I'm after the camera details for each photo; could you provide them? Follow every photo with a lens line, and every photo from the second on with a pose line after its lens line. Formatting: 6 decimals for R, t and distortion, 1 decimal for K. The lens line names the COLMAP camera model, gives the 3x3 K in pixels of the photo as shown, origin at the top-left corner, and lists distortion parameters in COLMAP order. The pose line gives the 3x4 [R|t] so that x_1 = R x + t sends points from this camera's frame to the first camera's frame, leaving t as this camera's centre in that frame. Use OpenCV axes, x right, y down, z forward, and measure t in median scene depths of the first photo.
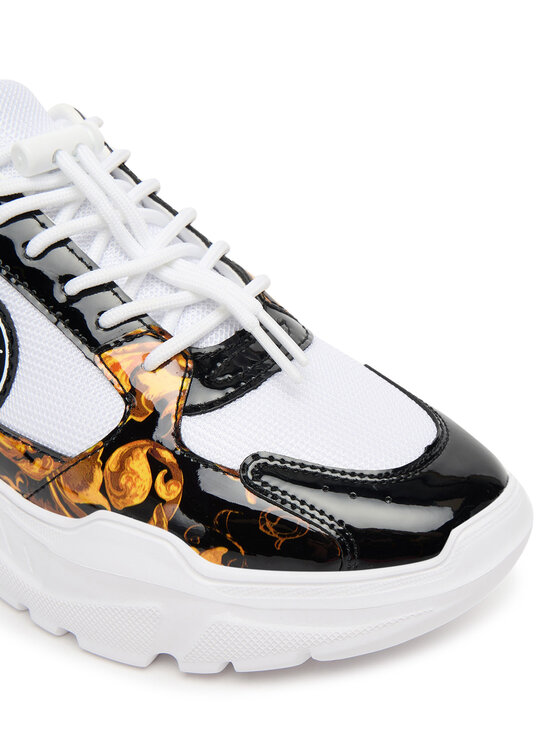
lens RADIAL K [[1012.9, 0, 279.5], [0, 1012.9, 373.1], [0, 0, 1]] dist [0.062447, 0.000000]
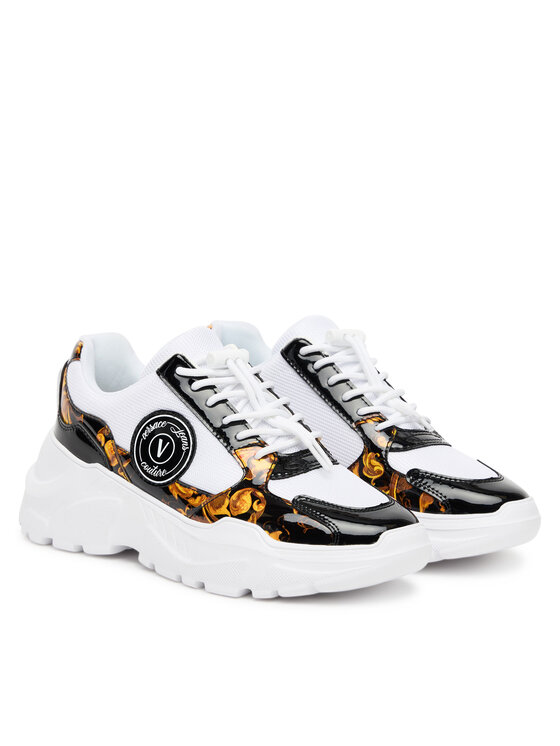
lens RADIAL K [[2052.8, 0, 280.4], [0, 2052.8, 372.9], [0, 0, 1]] dist [-0.648741, 0.000000]
pose [[0.986520, 0.090397, -0.136407, 0.482737], [-0.129998, 0.939221, -0.317749, 1.172383], [0.099393, 0.331198, 0.938312, -3.040204]]
